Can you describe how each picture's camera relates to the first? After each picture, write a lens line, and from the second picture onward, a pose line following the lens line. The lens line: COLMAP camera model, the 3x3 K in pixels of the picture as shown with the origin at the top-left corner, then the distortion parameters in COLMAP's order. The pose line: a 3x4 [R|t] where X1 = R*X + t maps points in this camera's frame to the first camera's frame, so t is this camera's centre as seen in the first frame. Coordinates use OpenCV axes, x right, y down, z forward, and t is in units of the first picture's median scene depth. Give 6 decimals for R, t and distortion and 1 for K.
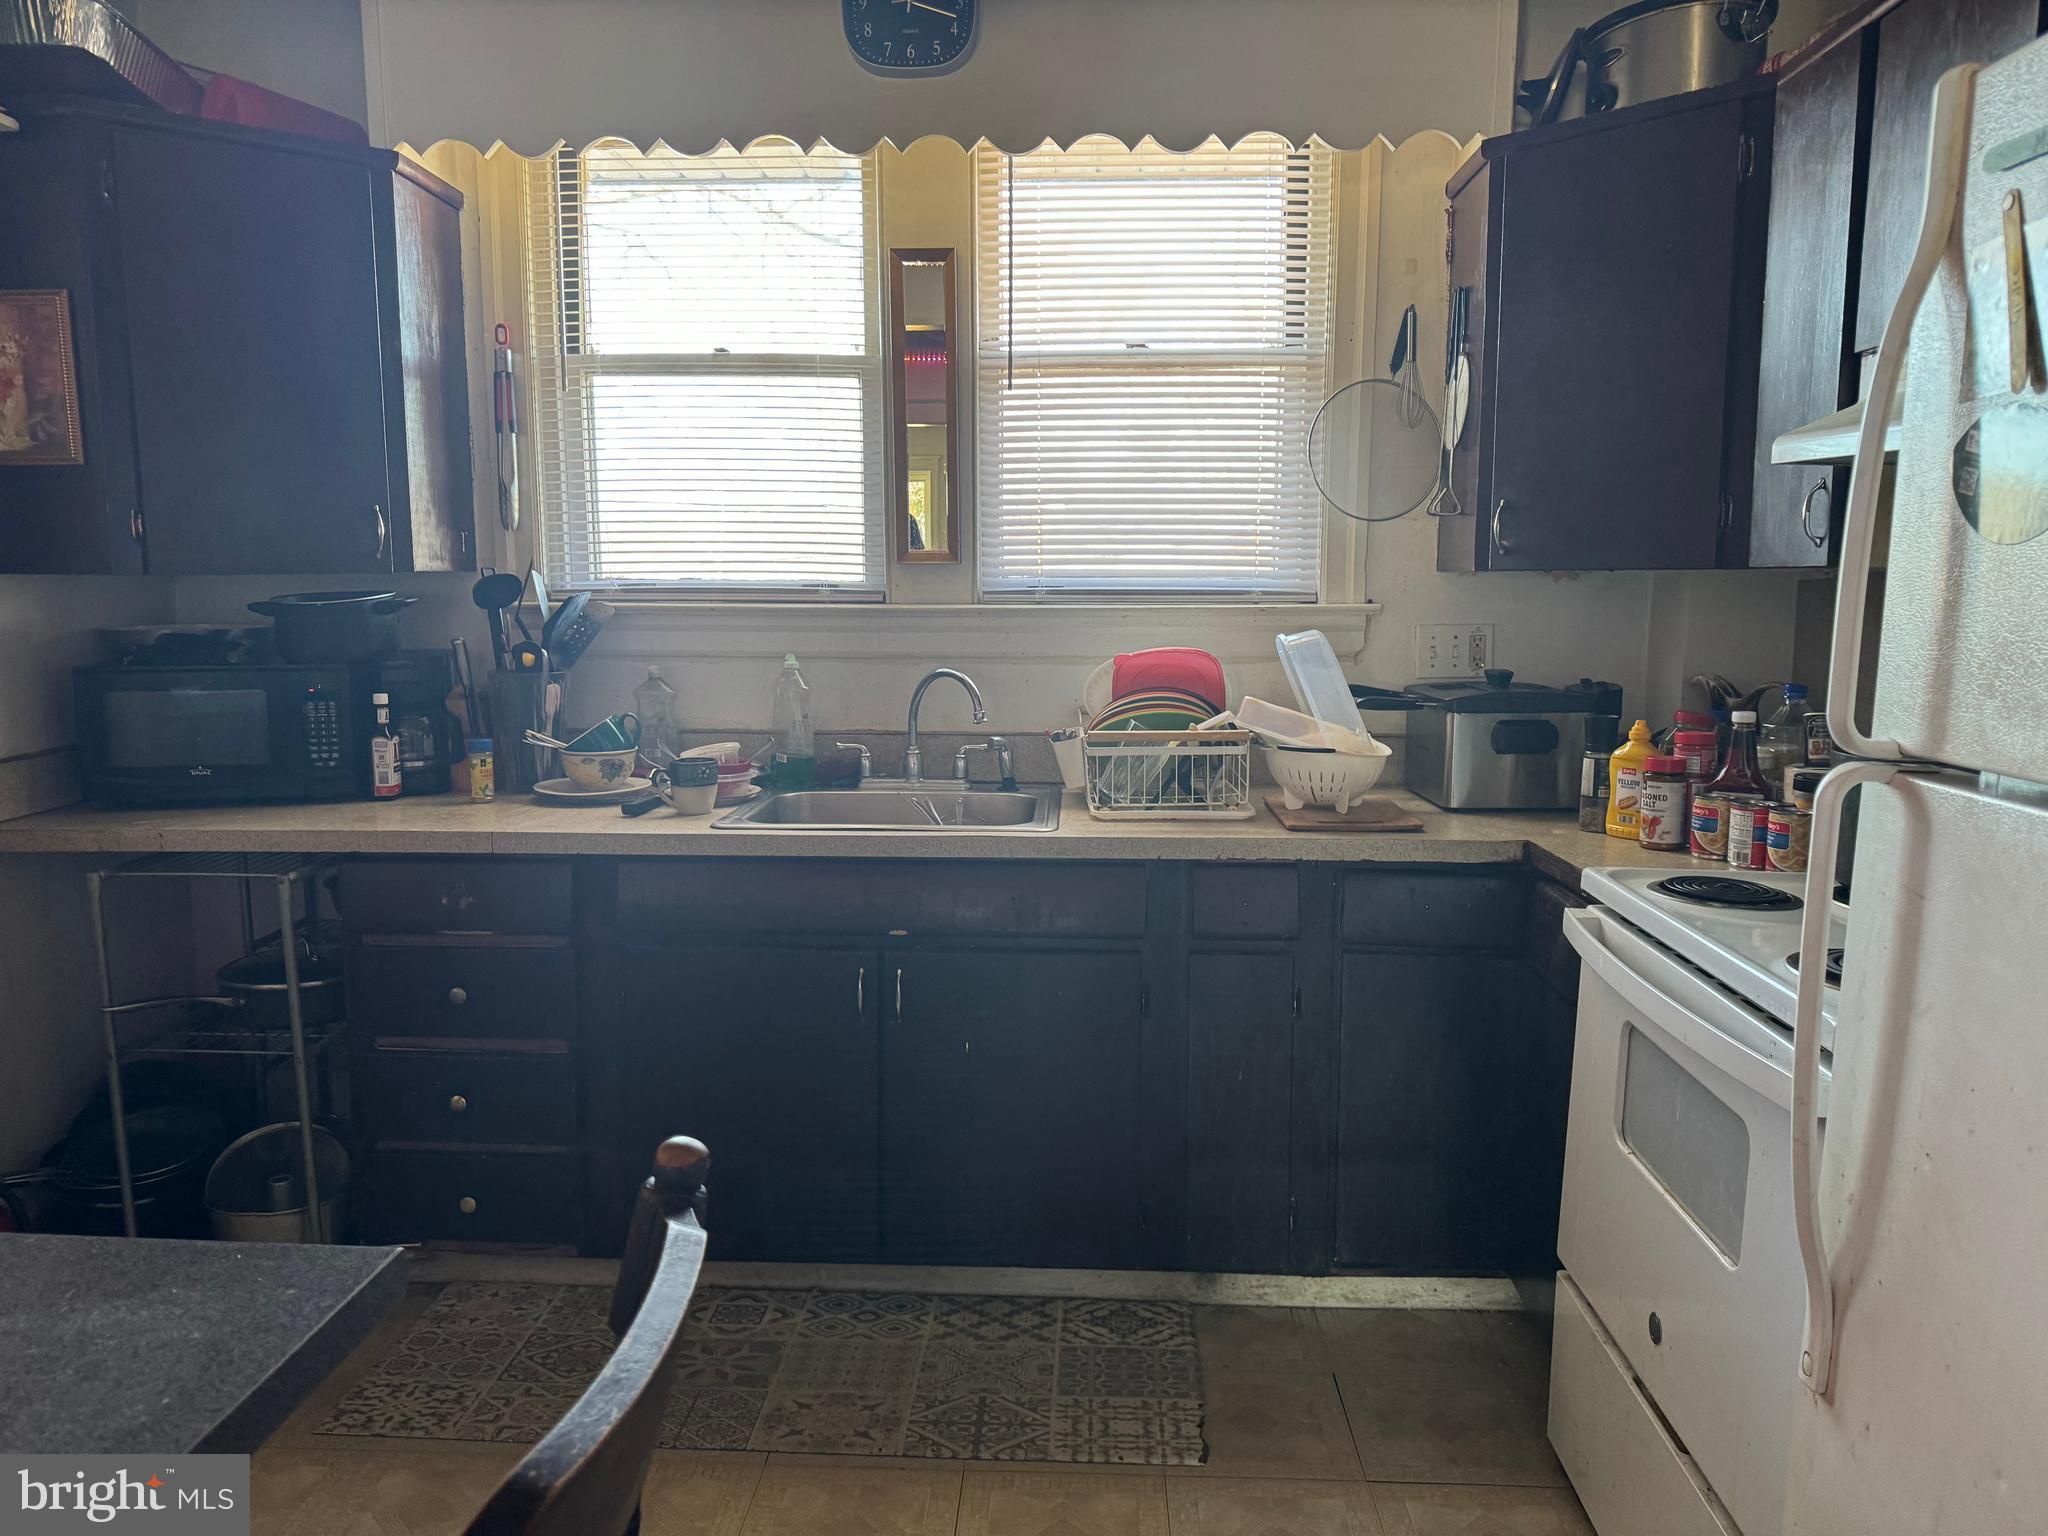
lens RADIAL K [[1455.5, 0, 1046.8], [0, 1455.5, 753.1], [0, 0, 1]] dist [0.098545, -0.137025]
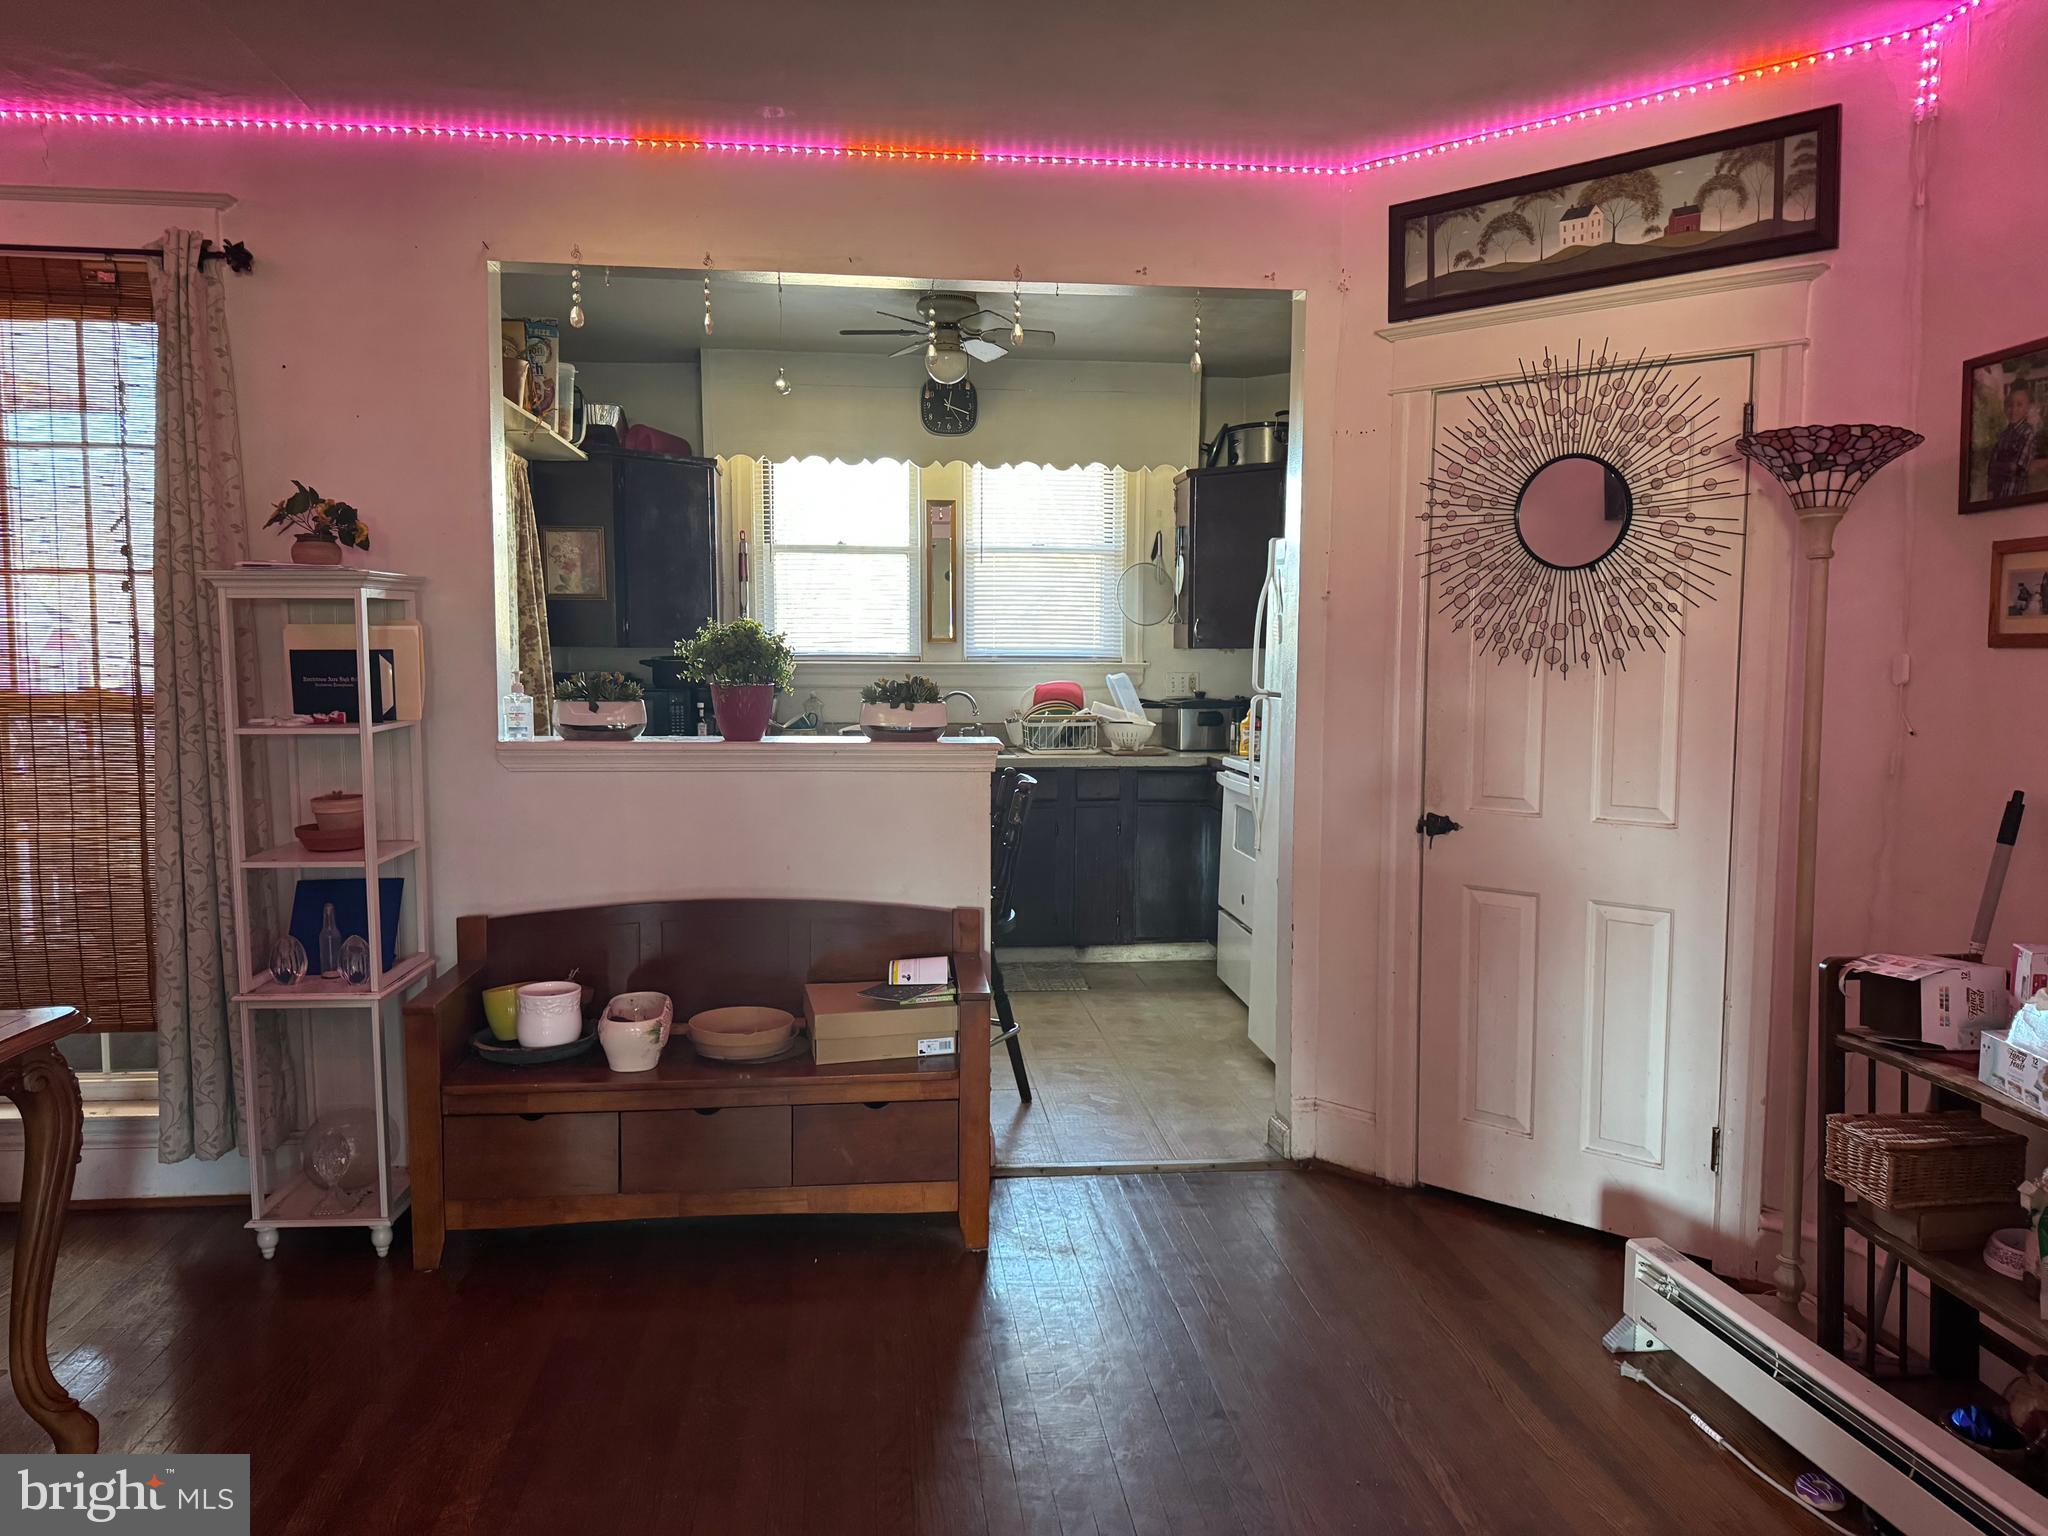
lens RADIAL K [[1455.5, 0, 1046.8], [0, 1455.5, 753.1], [0, 0, 1]] dist [0.098545, -0.137025]
pose [[0.987492, -0.006997, 0.157512, -0.291467], [0.015230, 0.998576, -0.051124, 0.154033], [-0.156930, 0.052884, 0.986193, -1.217722]]
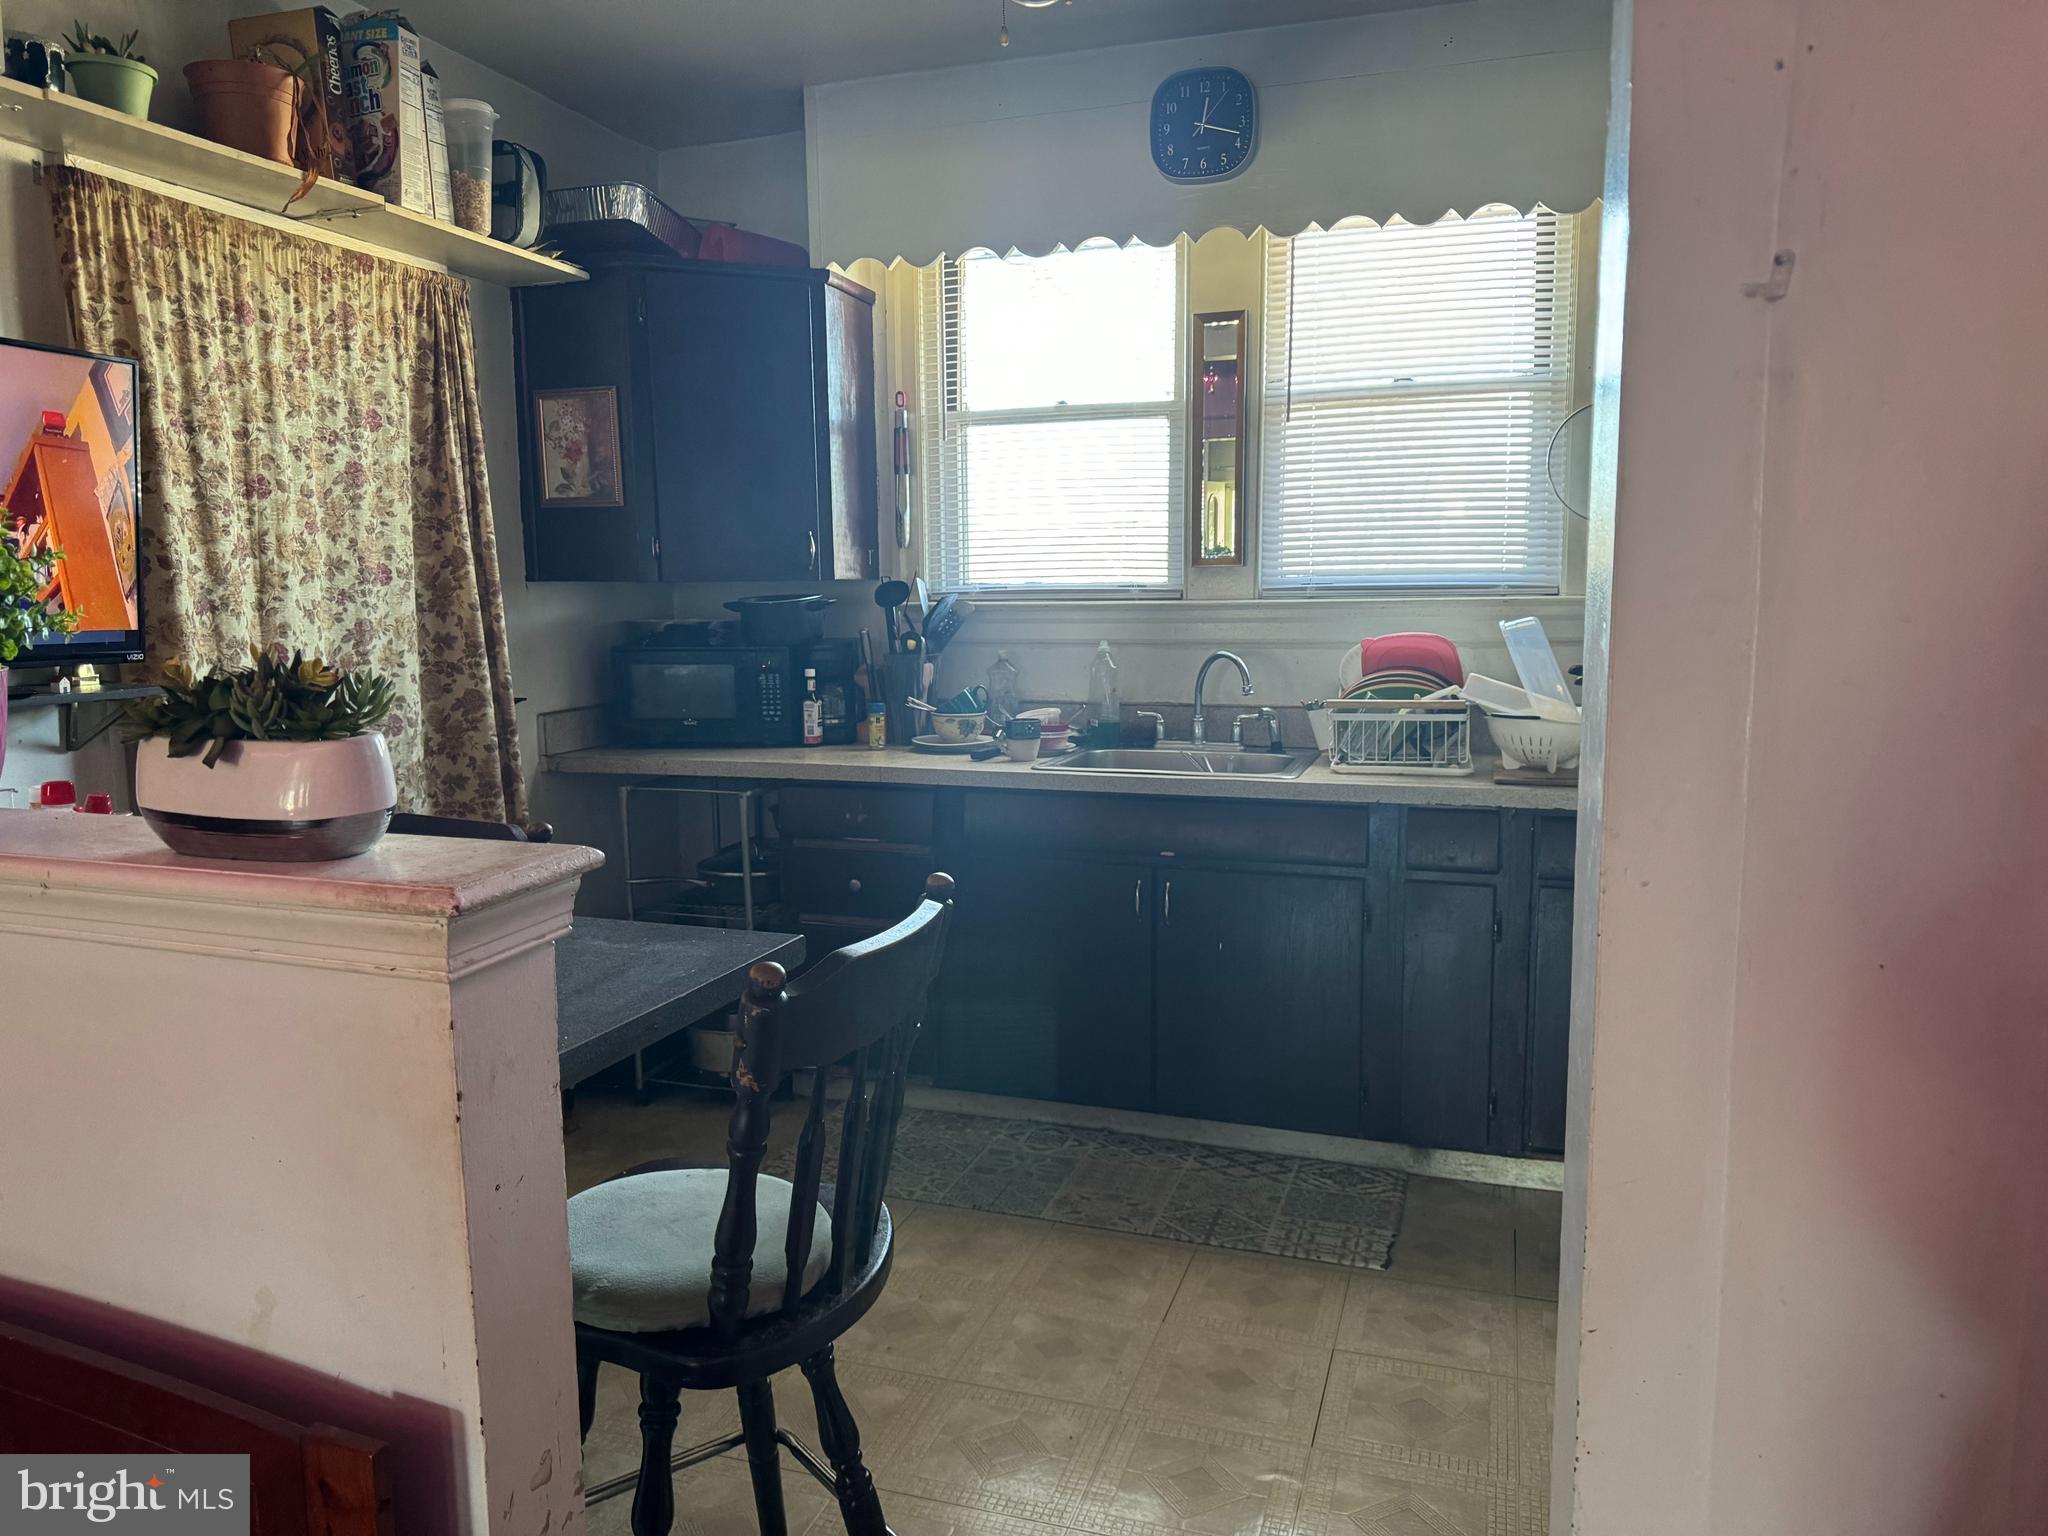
lens RADIAL K [[1455.5, 0, 1046.8], [0, 1455.5, 753.1], [0, 0, 1]] dist [0.098545, -0.137025]
pose [[0.962933, 0.021159, -0.268908, 0.125399], [-0.023426, 0.999712, -0.005222, 0.039866], [0.268720, 0.011327, 0.963152, -0.241963]]
